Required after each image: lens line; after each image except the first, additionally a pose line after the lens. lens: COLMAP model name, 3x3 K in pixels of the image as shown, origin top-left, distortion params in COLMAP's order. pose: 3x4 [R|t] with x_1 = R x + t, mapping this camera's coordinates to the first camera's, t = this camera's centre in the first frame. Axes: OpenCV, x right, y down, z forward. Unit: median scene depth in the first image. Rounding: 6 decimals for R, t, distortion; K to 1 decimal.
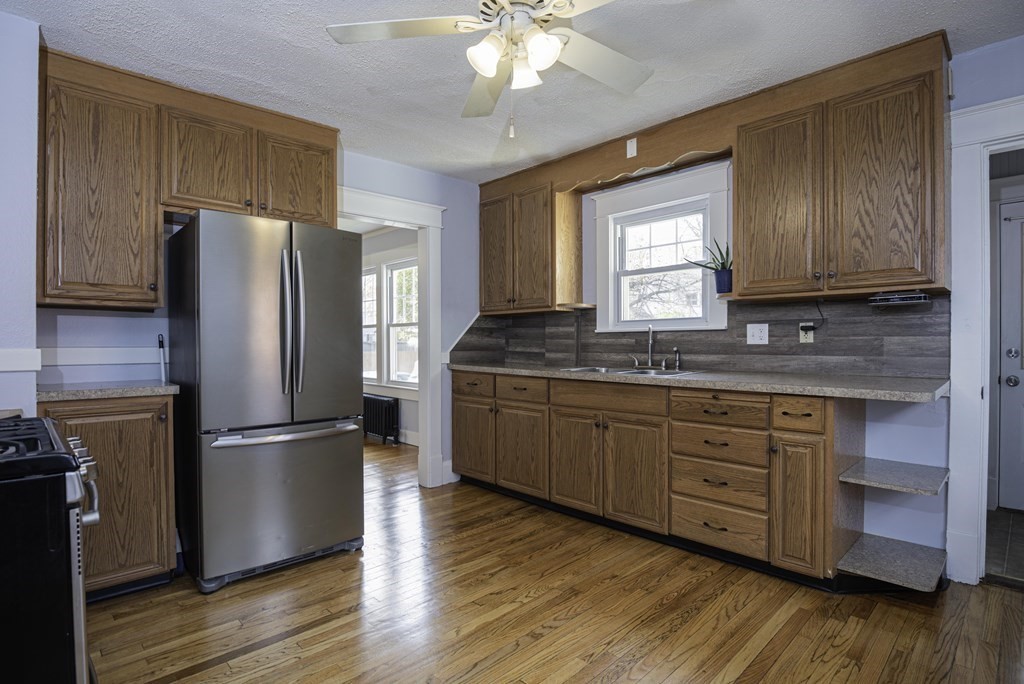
lens RADIAL K [[512.0, 0, 512.6], [0, 512.0, 348.0], [0, 0, 1]] dist [-0.013857, -0.011536]
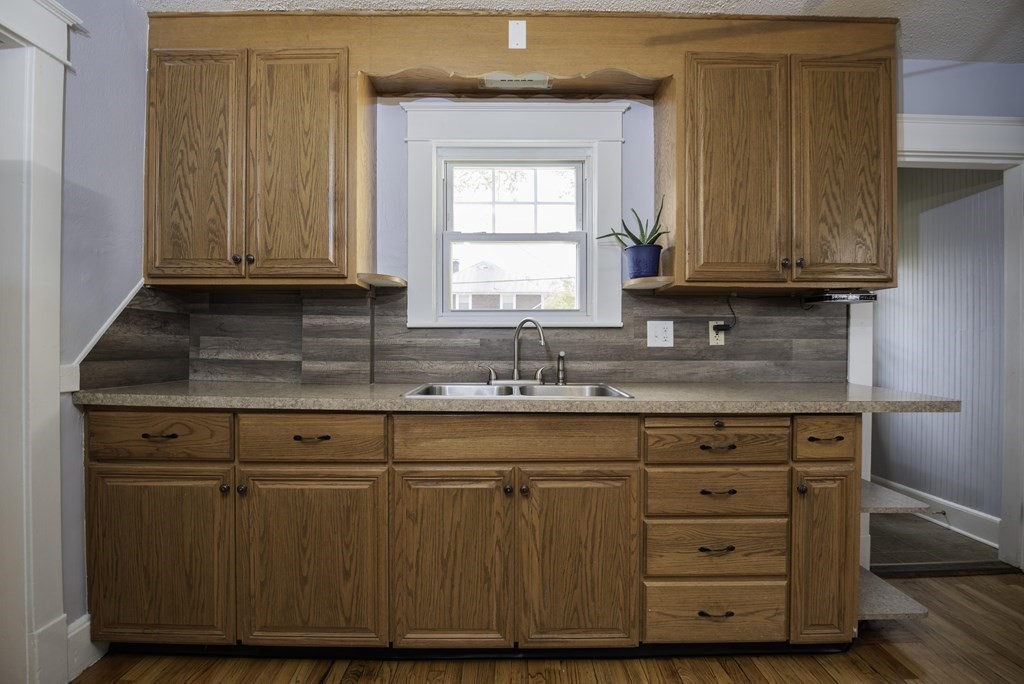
lens RADIAL K [[512.0, 0, 512.6], [0, 512.0, 348.0], [0, 0, 1]] dist [-0.013857, -0.011536]
pose [[0.689768, -0.001522, 0.724029, -0.264641], [0.003446, 0.999993, -0.001181, -0.005995], [-0.724022, 0.003309, 0.689769, 0.676517]]
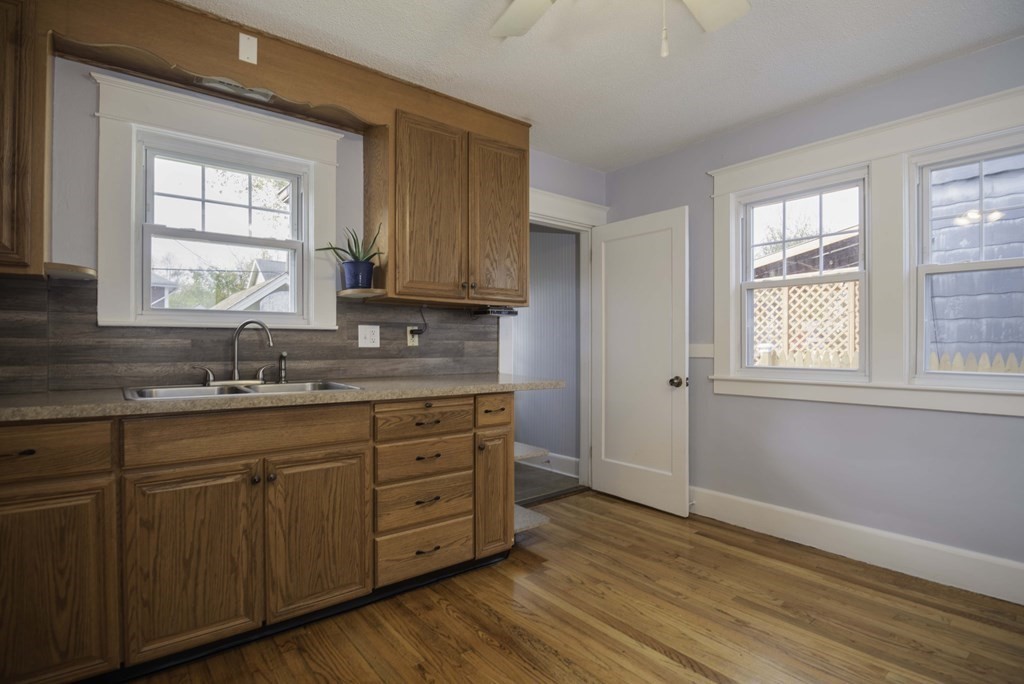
lens RADIAL K [[512.0, 0, 512.6], [0, 512.0, 348.0], [0, 0, 1]] dist [-0.013857, -0.011536]
pose [[0.092937, -0.000331, 0.995672, -0.451023], [0.009062, 0.999959, -0.000514, -0.003720], [-0.995631, 0.009071, 0.092936, 0.712543]]
